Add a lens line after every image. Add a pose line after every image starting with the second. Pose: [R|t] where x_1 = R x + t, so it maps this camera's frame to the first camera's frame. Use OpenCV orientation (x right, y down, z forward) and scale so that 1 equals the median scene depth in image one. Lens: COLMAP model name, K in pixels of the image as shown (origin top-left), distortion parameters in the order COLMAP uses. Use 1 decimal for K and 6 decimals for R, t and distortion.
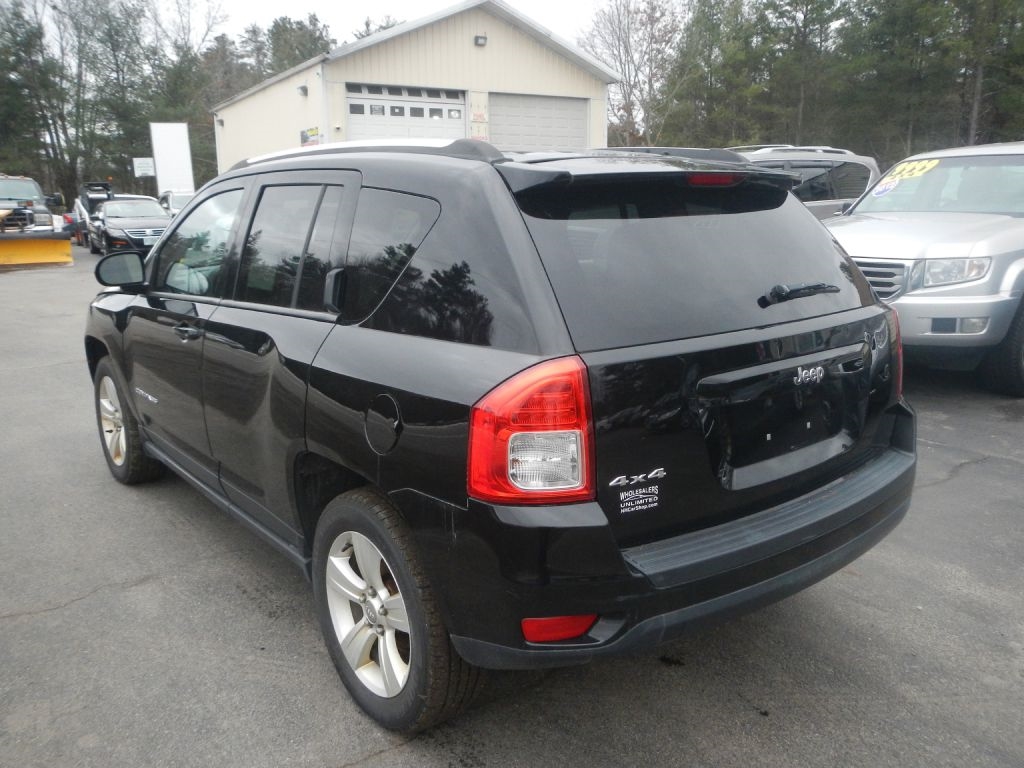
lens RADIAL K [[838.8, 0, 514.2], [0, 838.8, 387.7], [0, 0, 1]] dist [0.002930, -0.011809]
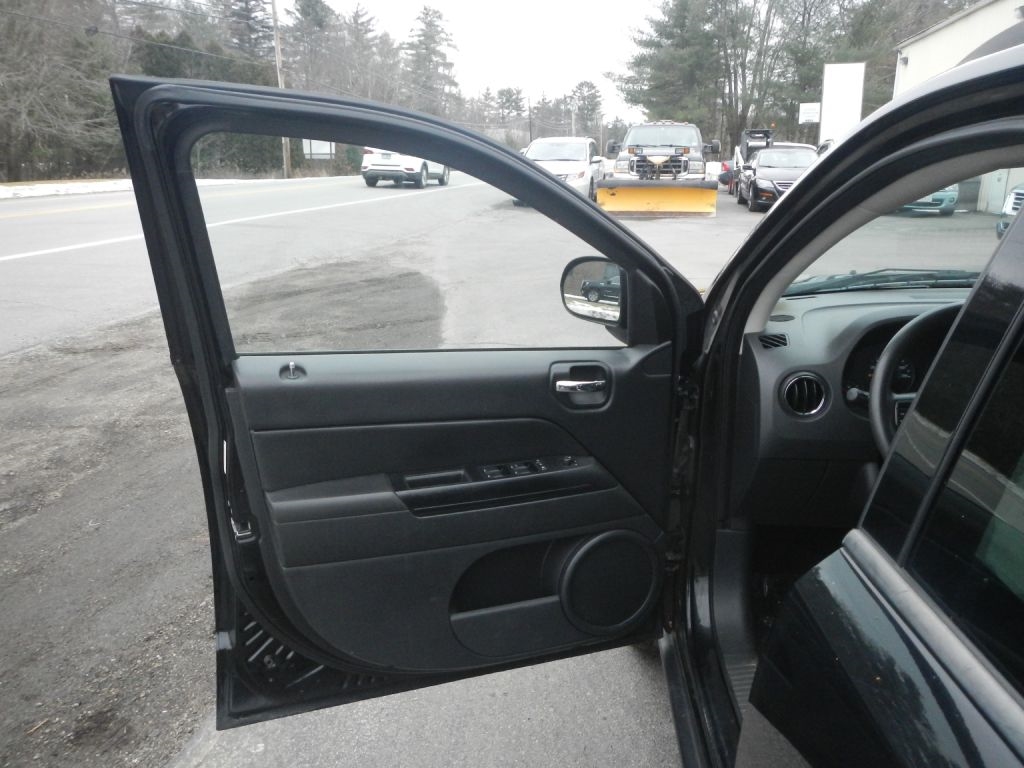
lens RADIAL K [[838.8, 0, 513.9], [0, 838.8, 386.4], [0, 0, 1]] dist [0.002930, -0.011809]
pose [[0.743873, 0.194276, -0.639460, -0.291353], [-0.158687, 0.980797, 0.113380, -0.177247], [0.649208, 0.017134, 0.760418, 0.798485]]
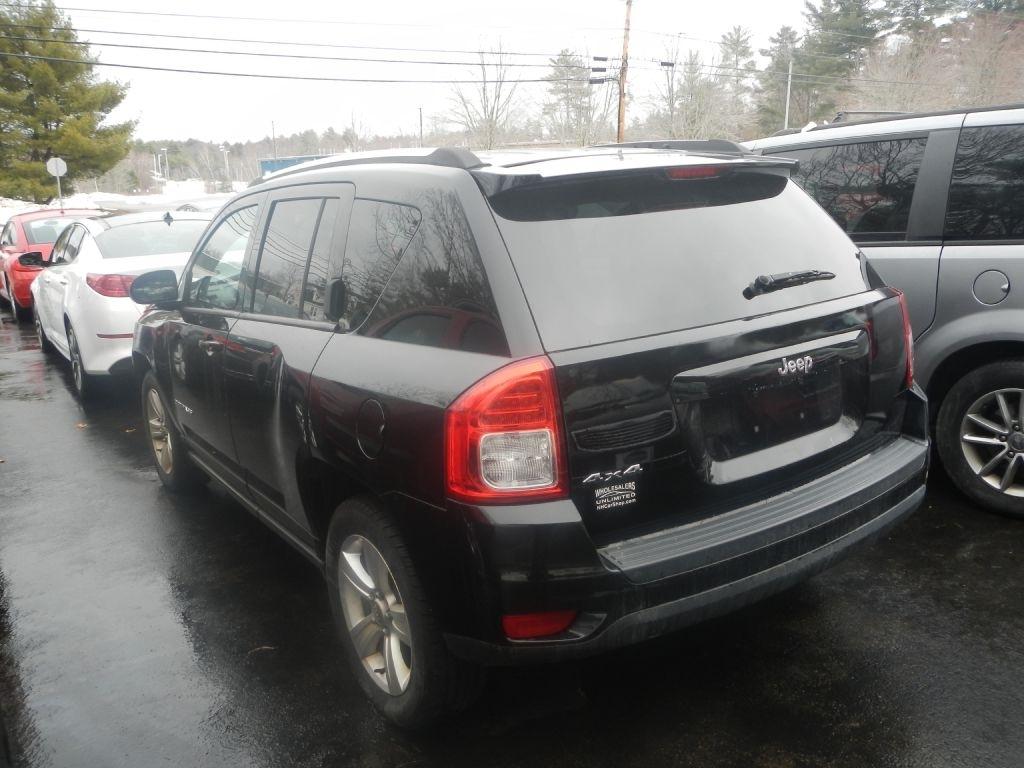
lens RADIAL K [[838.8, 0, 510.6], [0, 838.8, 386.2], [0, 0, 1]] dist [0.002930, -0.011809]
pose [[0.995990, -0.036716, -0.081581, 0.074630], [0.036850, 0.999321, 0.000144, -0.002182], [0.081520, -0.003150, 0.996667, -0.009646]]
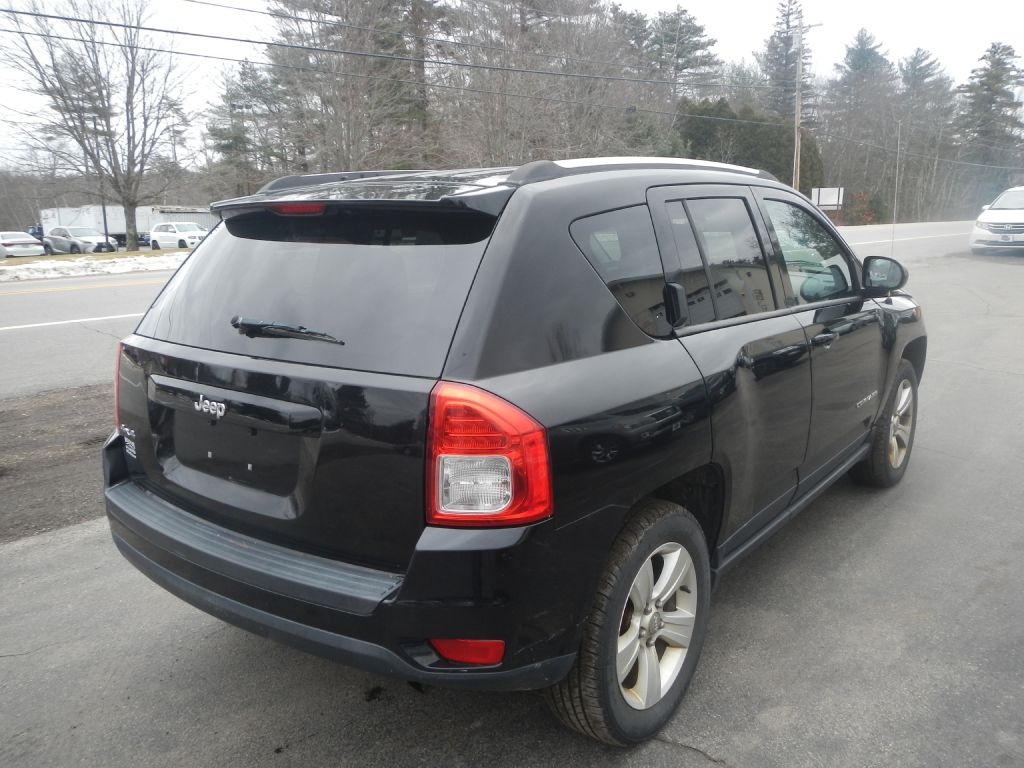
lens RADIAL K [[838.8, 0, 512.6], [0, 838.8, 391.0], [0, 0, 1]] dist [0.002930, -0.011809]
pose [[0.224050, 0.216987, -0.950115, 1.066989], [-0.200324, 0.964335, 0.172995, -0.215852], [0.953767, 0.151571, 0.259527, 0.835428]]
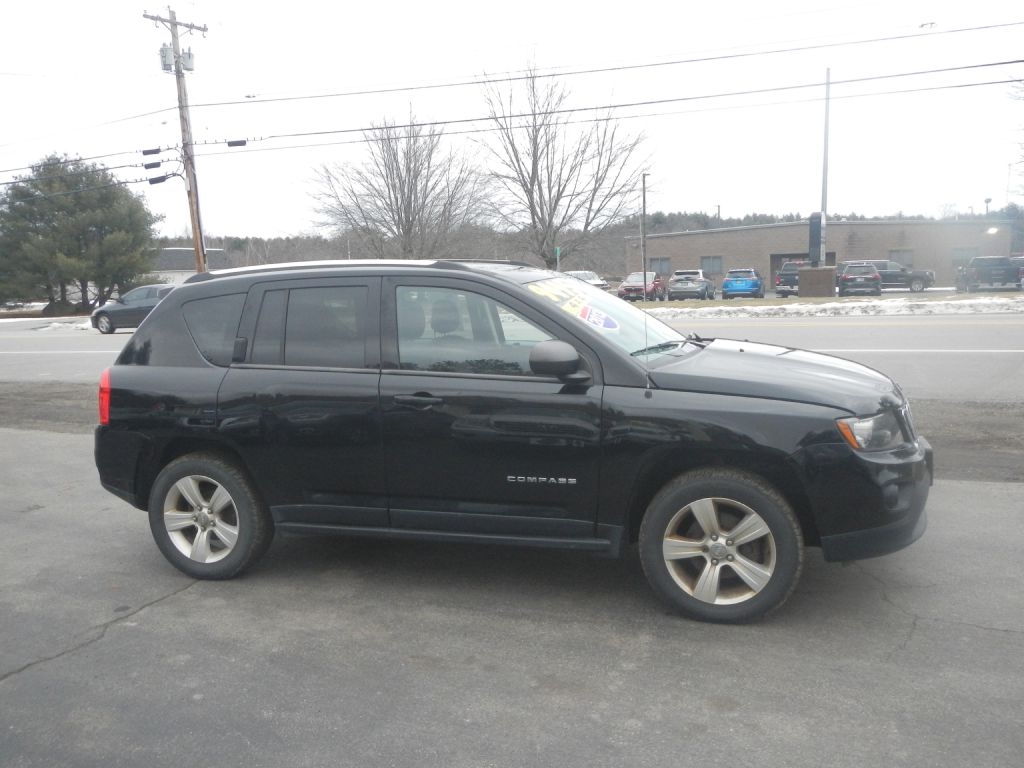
lens RADIAL K [[838.8, 0, 516.9], [0, 838.8, 382.8], [0, 0, 1]] dist [0.002930, -0.011809]
pose [[-0.837066, 0.115576, -0.534754, 0.654465], [-0.075141, 0.943882, 0.321621, -0.664112], [0.541917, 0.309400, -0.781408, 2.720589]]
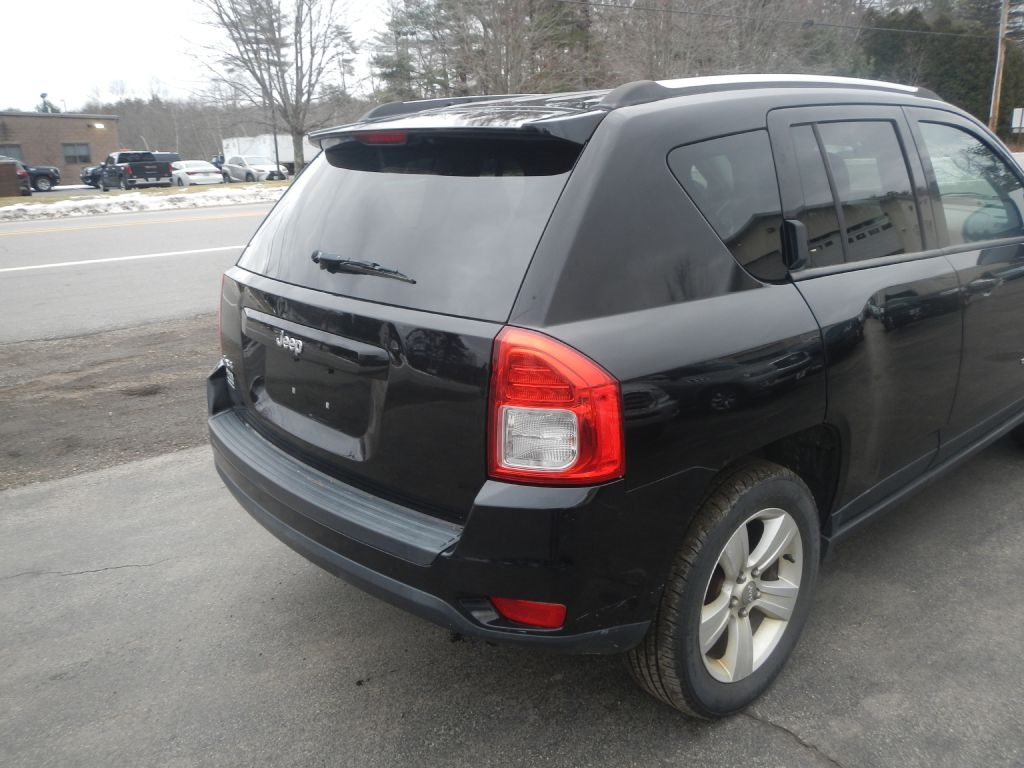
lens RADIAL K [[838.8, 0, 513.9], [0, 838.8, 387.8], [0, 0, 1]] dist [0.002930, -0.011809]
pose [[0.042310, 0.296935, -0.953960, 1.023360], [-0.194546, 0.938987, 0.283646, -0.230569], [0.979980, 0.173588, 0.097496, 0.905458]]
